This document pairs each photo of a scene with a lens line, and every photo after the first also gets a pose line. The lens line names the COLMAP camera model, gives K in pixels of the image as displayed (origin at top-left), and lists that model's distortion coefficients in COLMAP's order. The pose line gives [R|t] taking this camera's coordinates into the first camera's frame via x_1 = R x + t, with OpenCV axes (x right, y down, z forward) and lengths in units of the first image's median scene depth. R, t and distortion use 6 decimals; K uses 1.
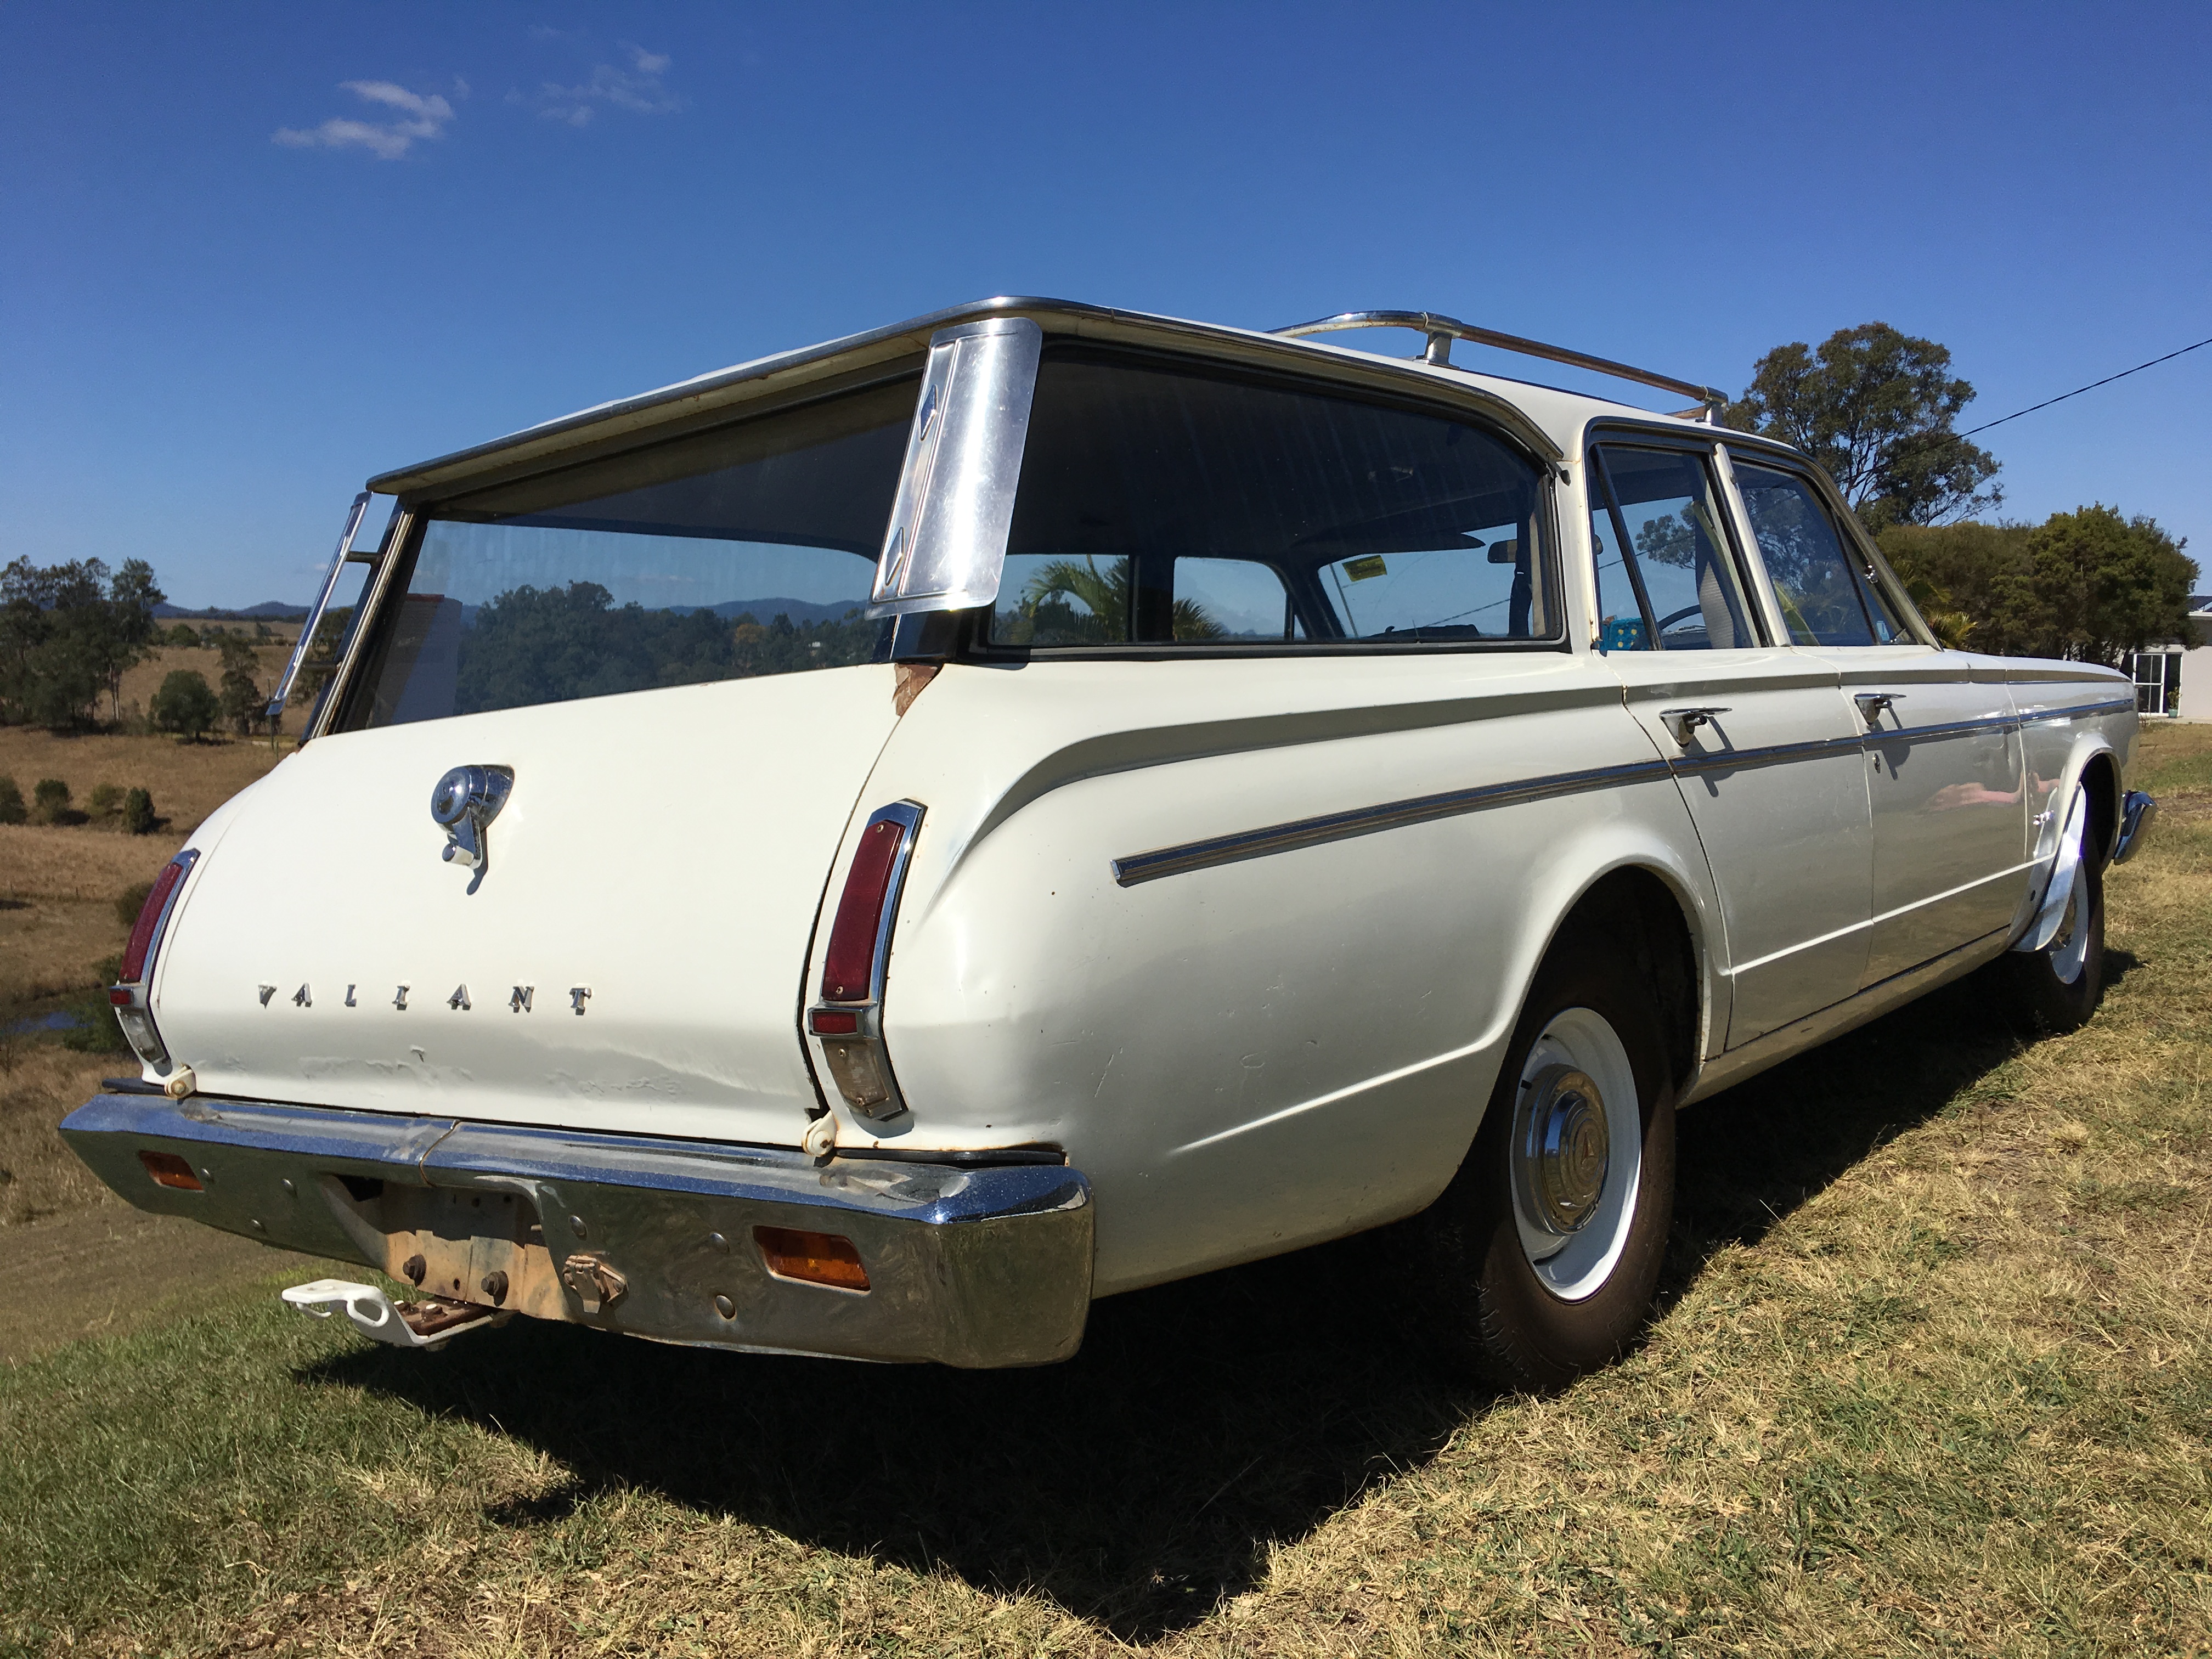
lens RADIAL K [[1889.1, 0, 1106.5], [0, 1889.1, 830.5], [0, 0, 1]] dist [0.007740, -0.000177]
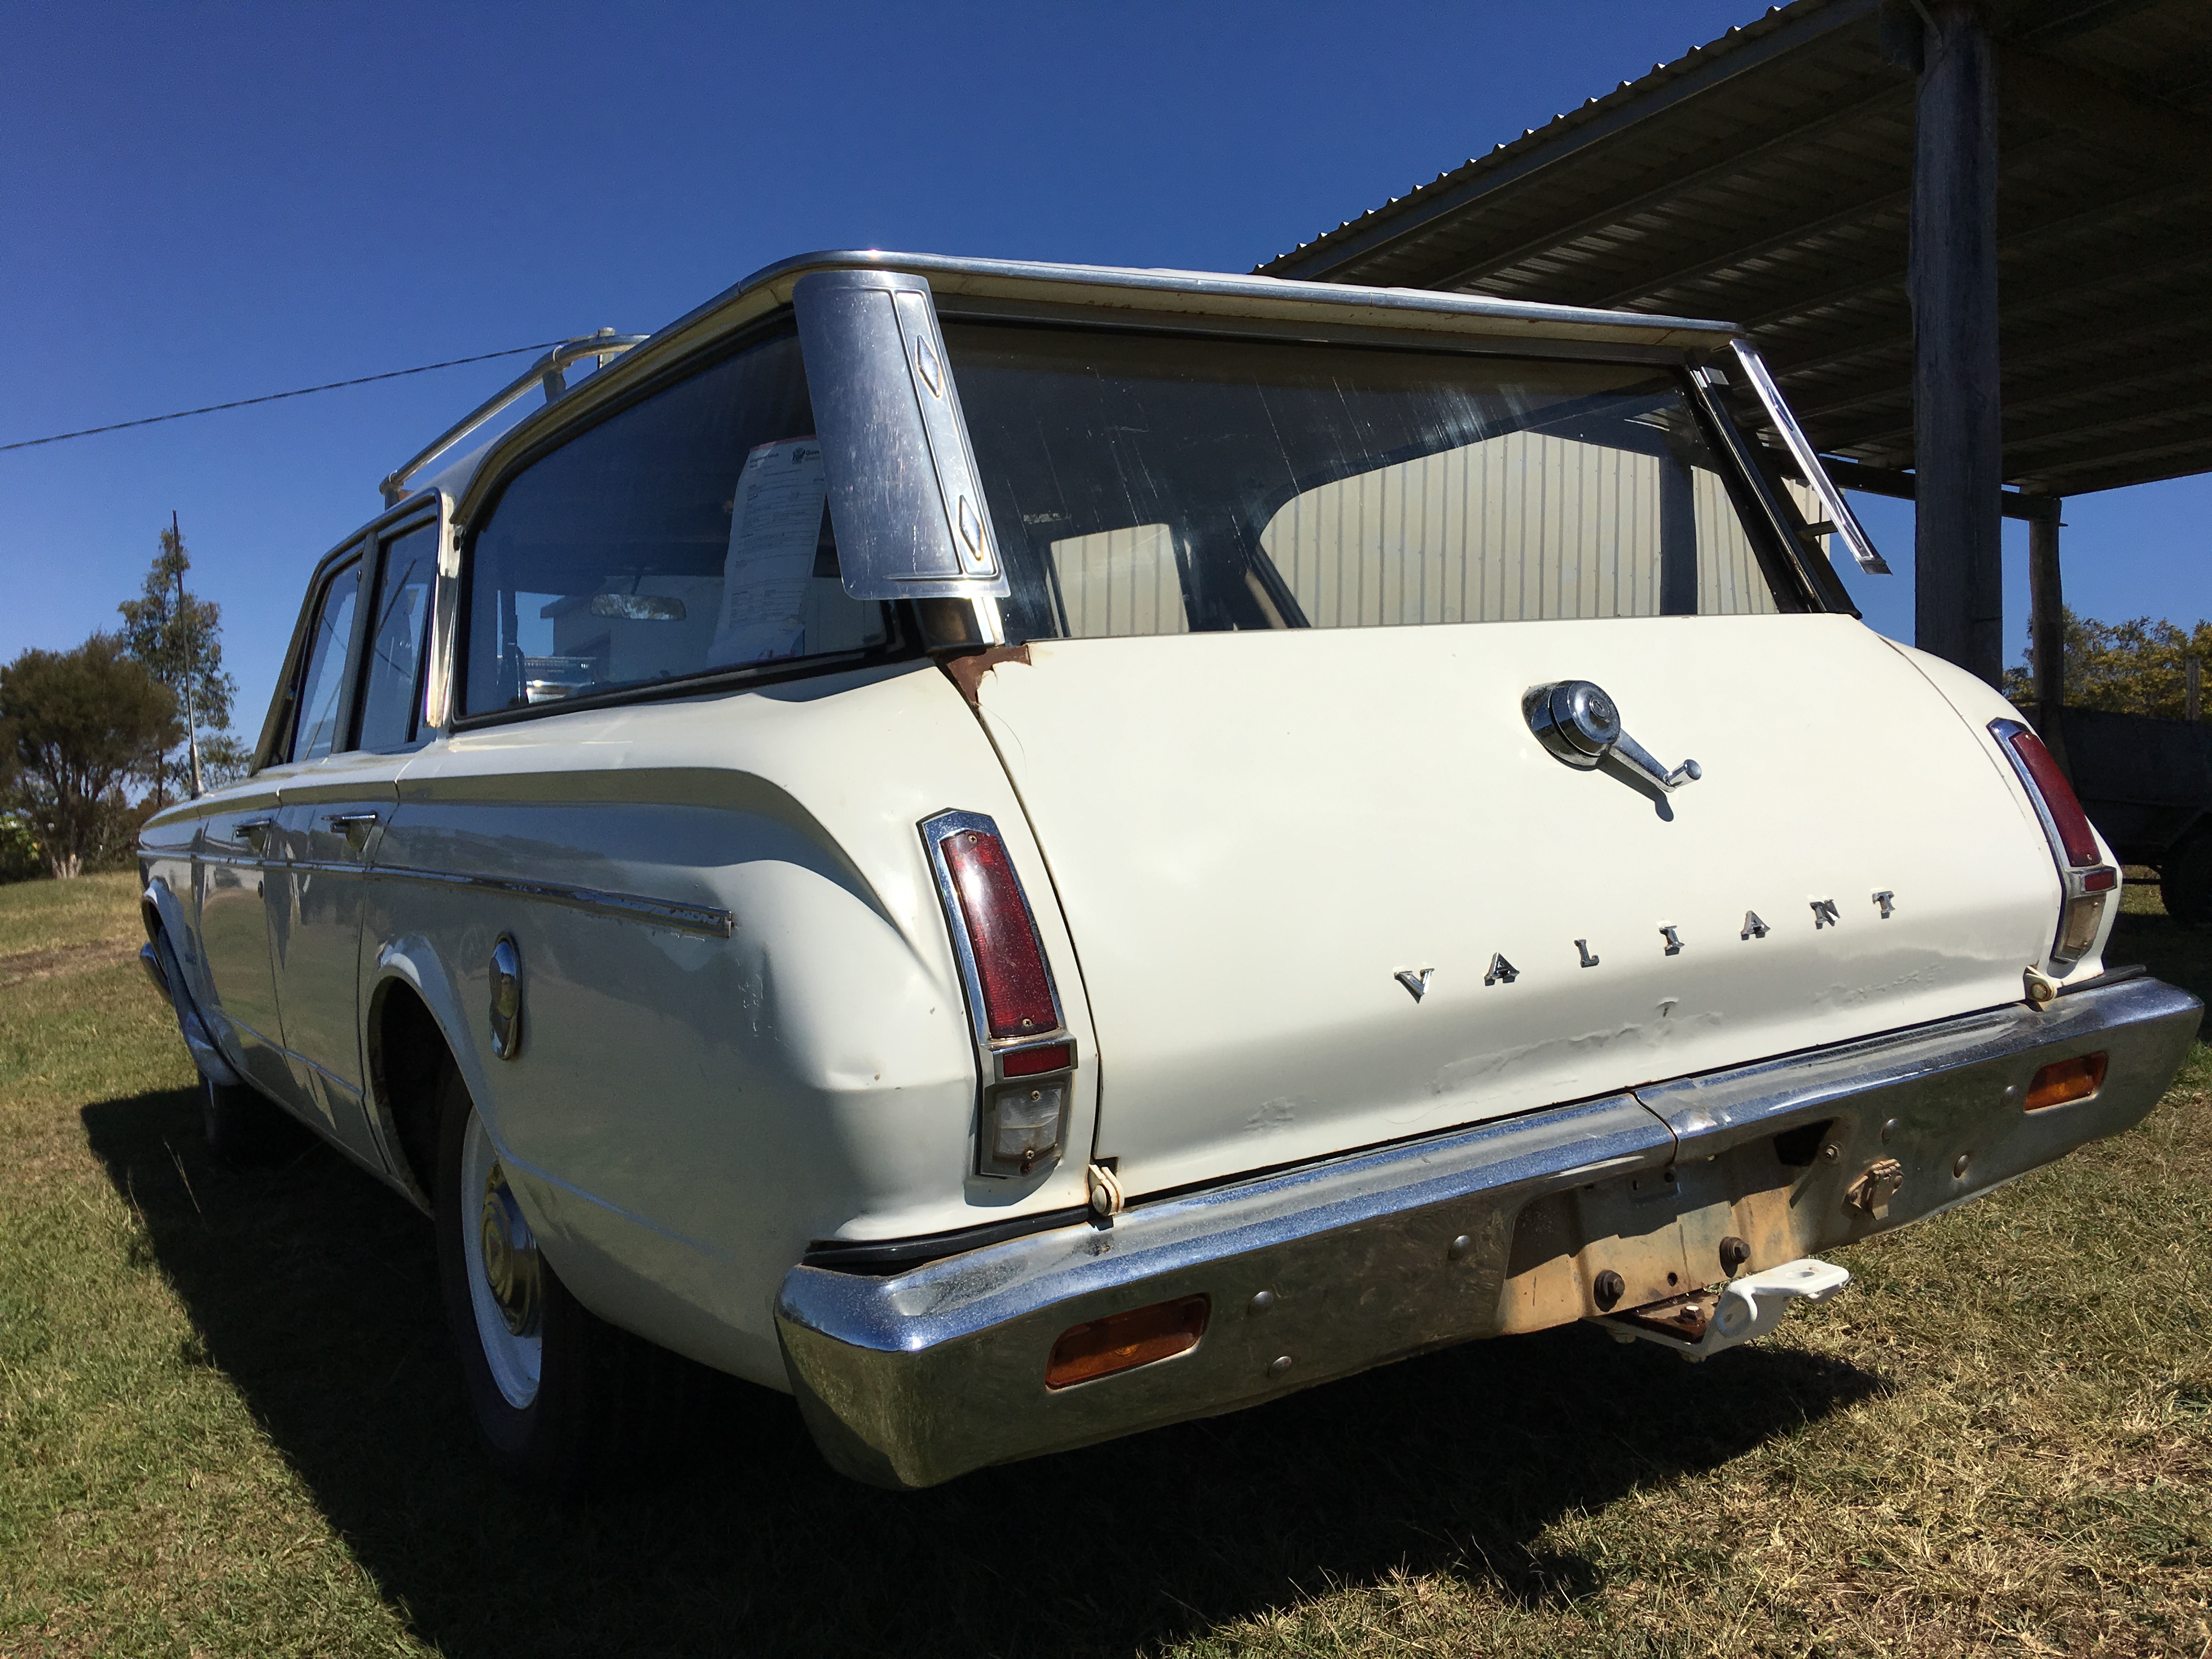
lens RADIAL K [[1889.1, 0, 1106.5], [0, 1889.1, 829.9], [0, 0, 1]] dist [0.007740, -0.000177]
pose [[0.355402, 0.026291, 0.934344, -1.253325], [0.086520, 0.994388, -0.060891, 0.068309], [-0.930701, 0.102480, 0.351133, 0.925925]]
